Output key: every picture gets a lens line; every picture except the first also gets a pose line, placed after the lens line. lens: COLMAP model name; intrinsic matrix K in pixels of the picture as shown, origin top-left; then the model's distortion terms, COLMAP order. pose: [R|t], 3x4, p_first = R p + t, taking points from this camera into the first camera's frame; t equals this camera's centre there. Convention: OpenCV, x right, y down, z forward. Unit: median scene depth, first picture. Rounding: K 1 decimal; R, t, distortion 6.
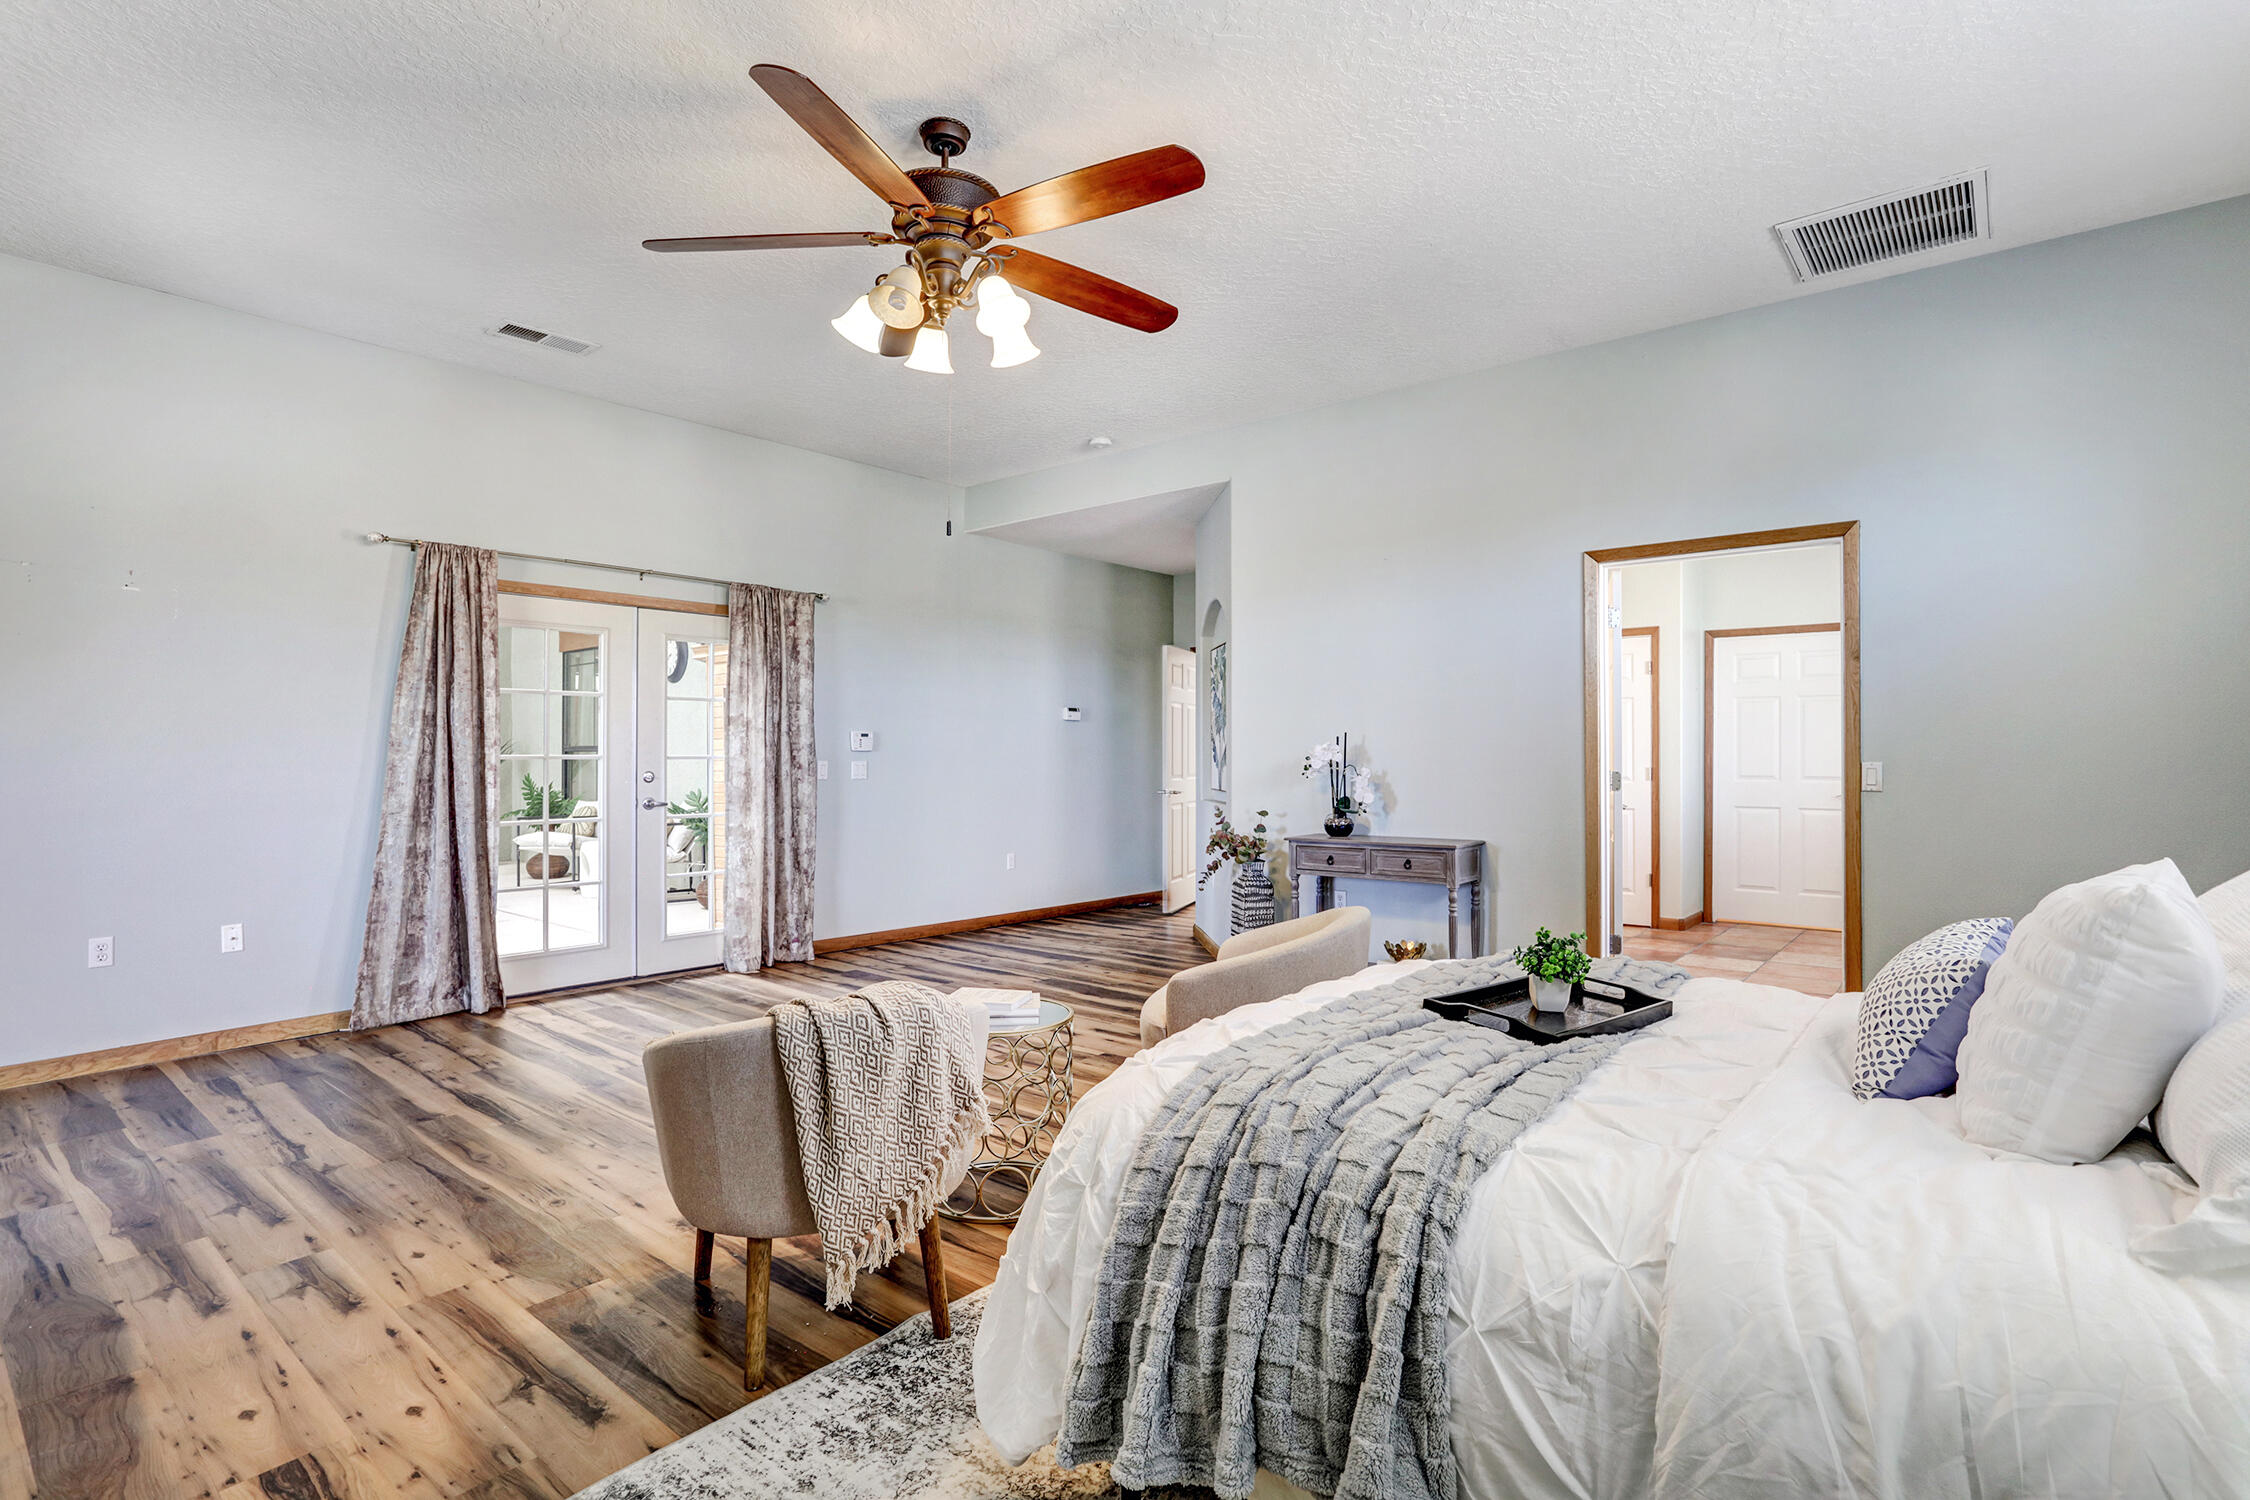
lens RADIAL K [[1080.6, 0, 1122.5], [0, 1080.6, 748.9], [0, 0, 1]] dist [-0.055414, 0.036933]
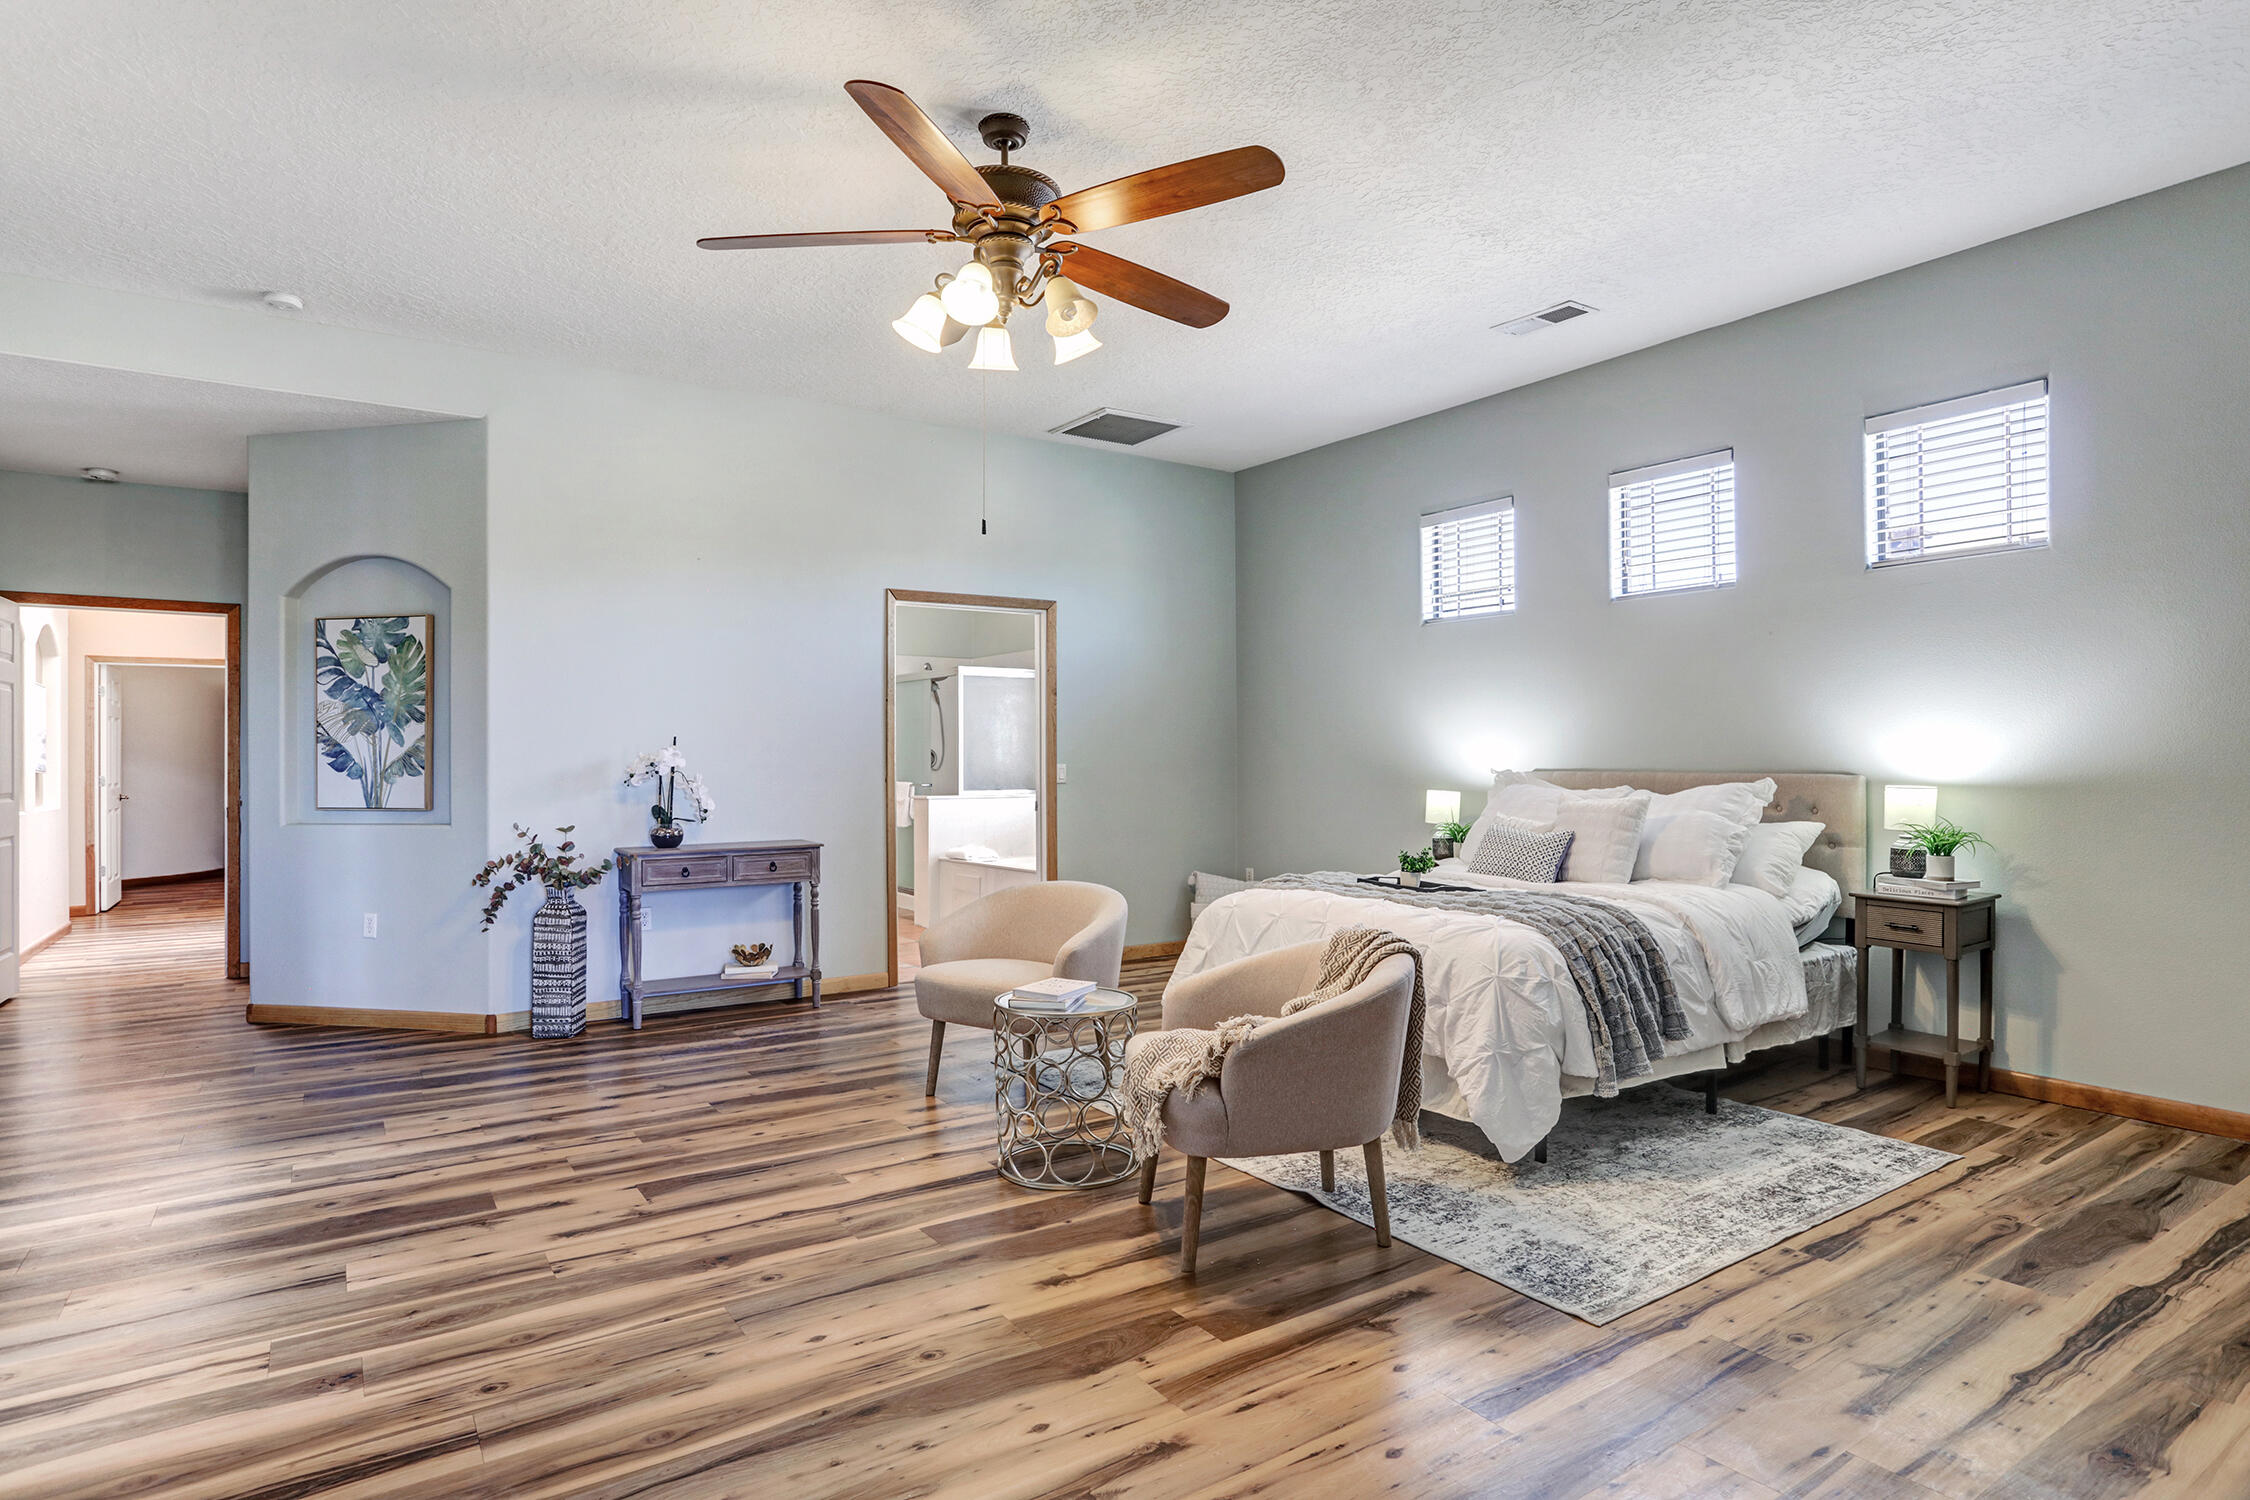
lens RADIAL K [[1176.7, 0, 1107.9], [0, 1176.7, 751.8], [0, 0, 1]] dist [-0.068421, 0.047108]
pose [[0.307368, 0.002481, 0.951588, -1.161074], [0.001789, 0.999993, -0.003184, 0.002207], [-0.951589, 0.002681, 0.307361, 0.569908]]
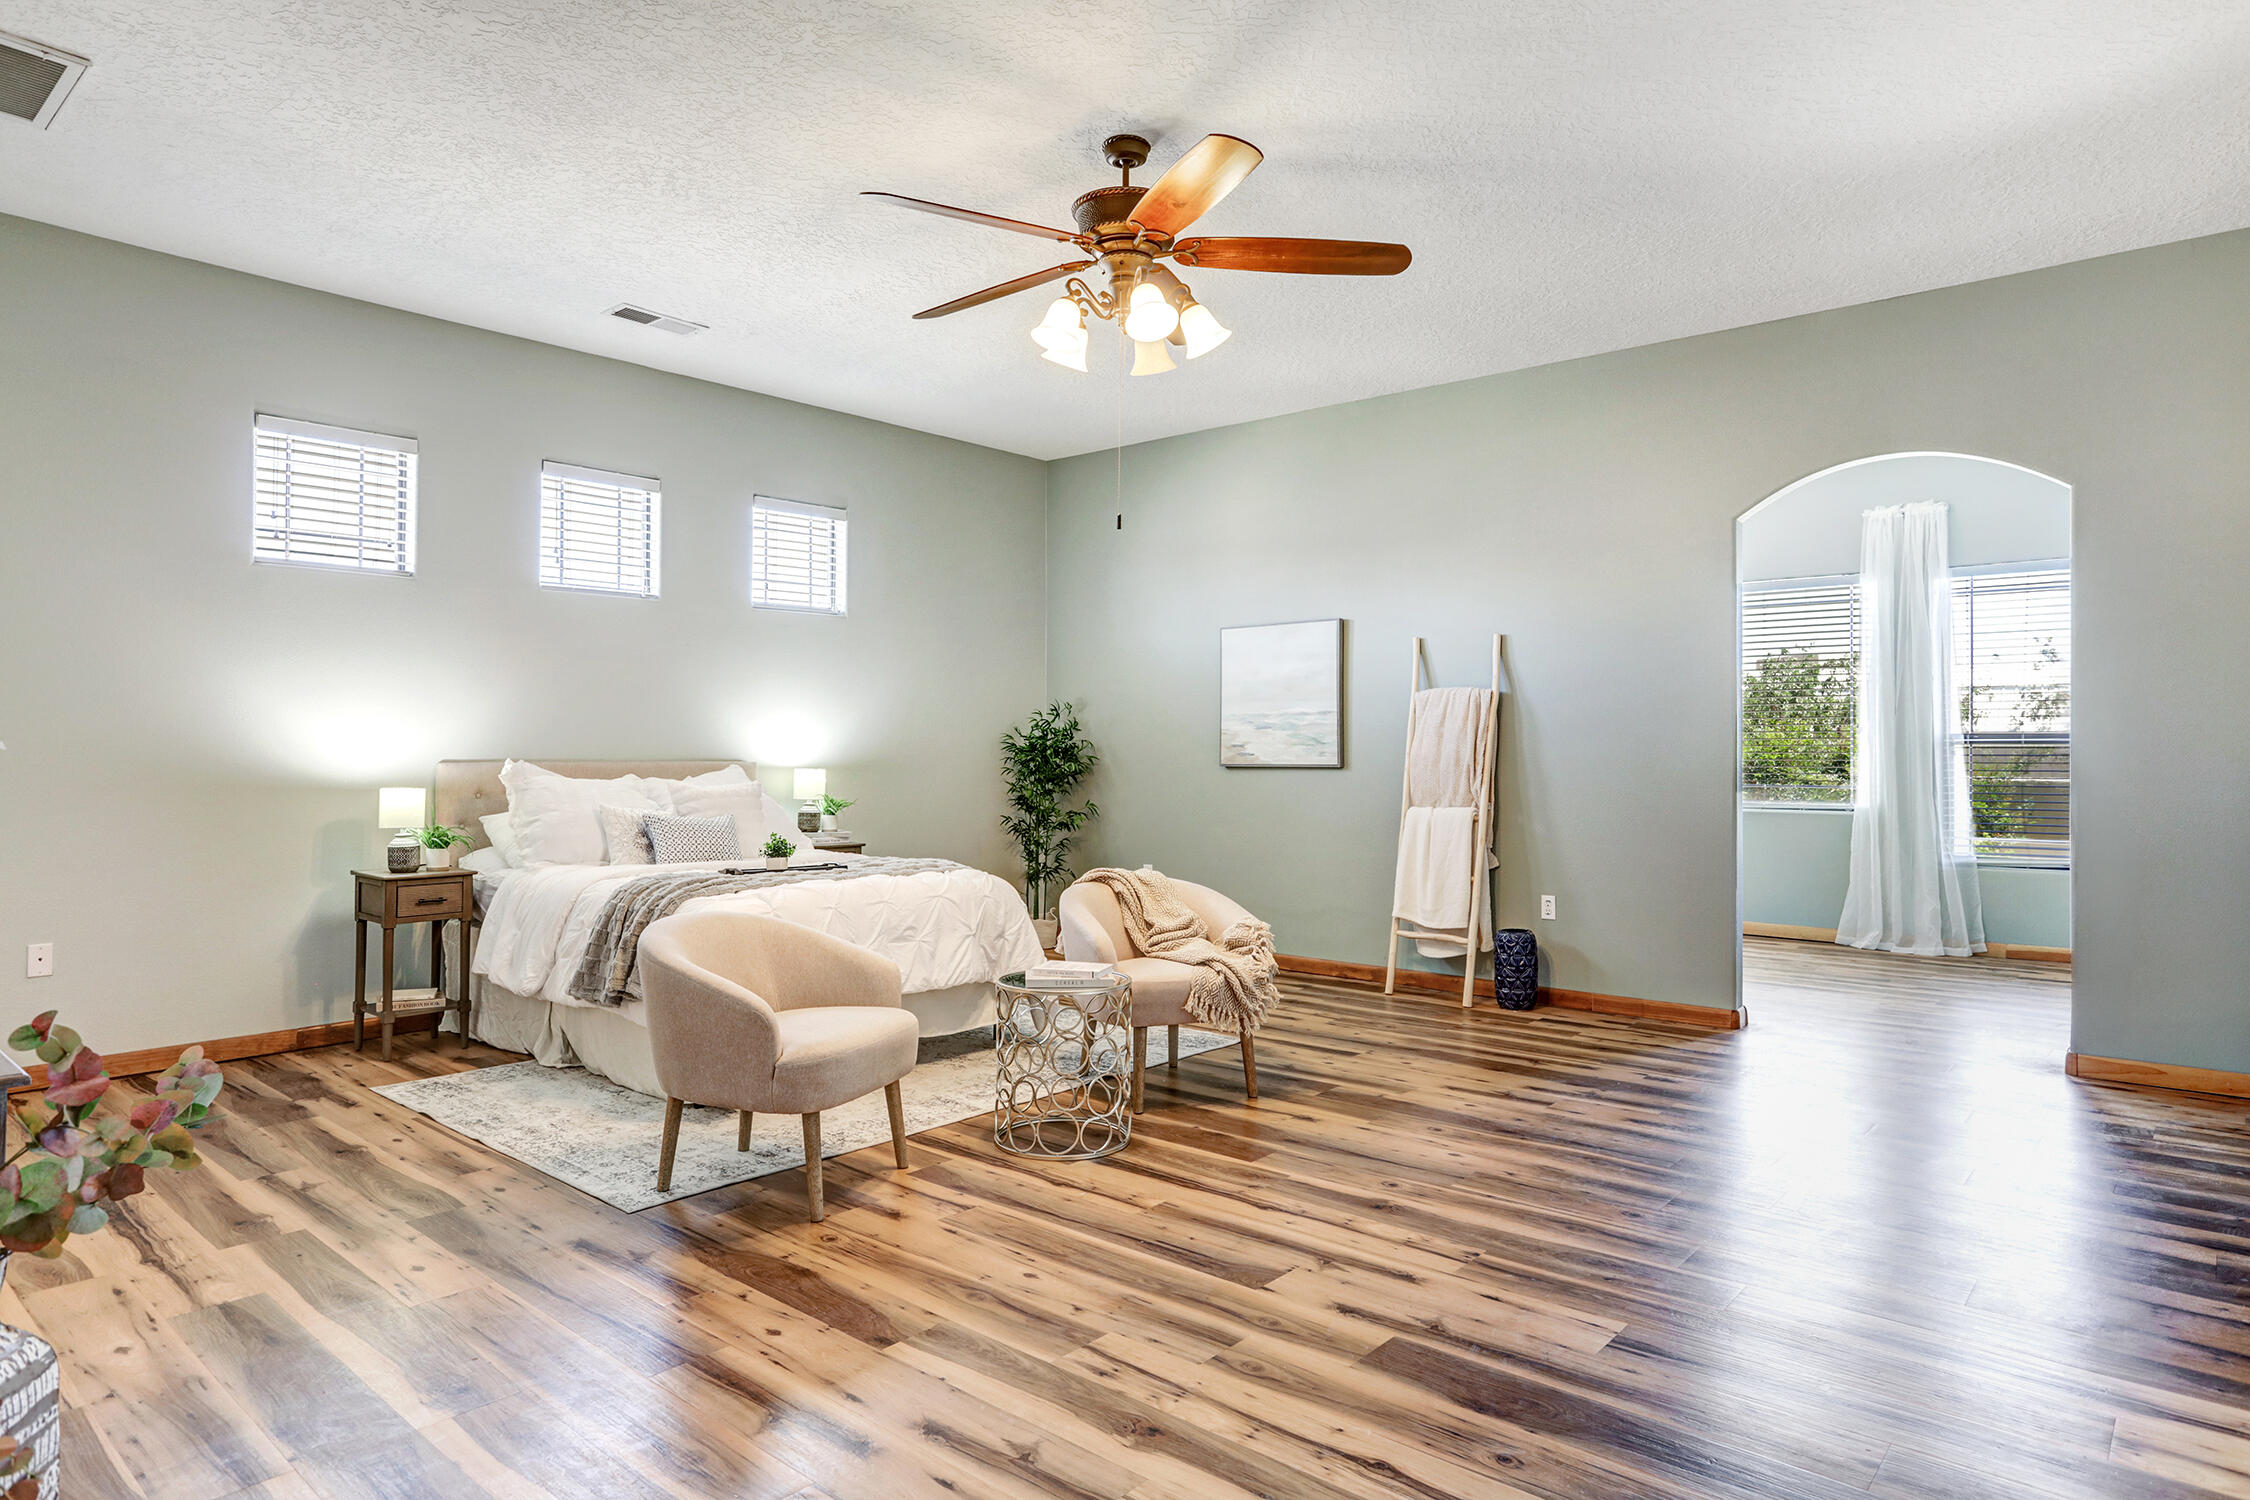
lens RADIAL K [[1333.3, 0, 1117.3], [0, 1333.3, 745.5], [0, 0, 1]] dist [-0.055378, 0.000075]
pose [[-0.998653, -0.004586, 0.051677, -0.230730], [-0.004868, 0.999974, -0.005325, 0.009721], [-0.051652, -0.005570, -0.998650, 2.263314]]
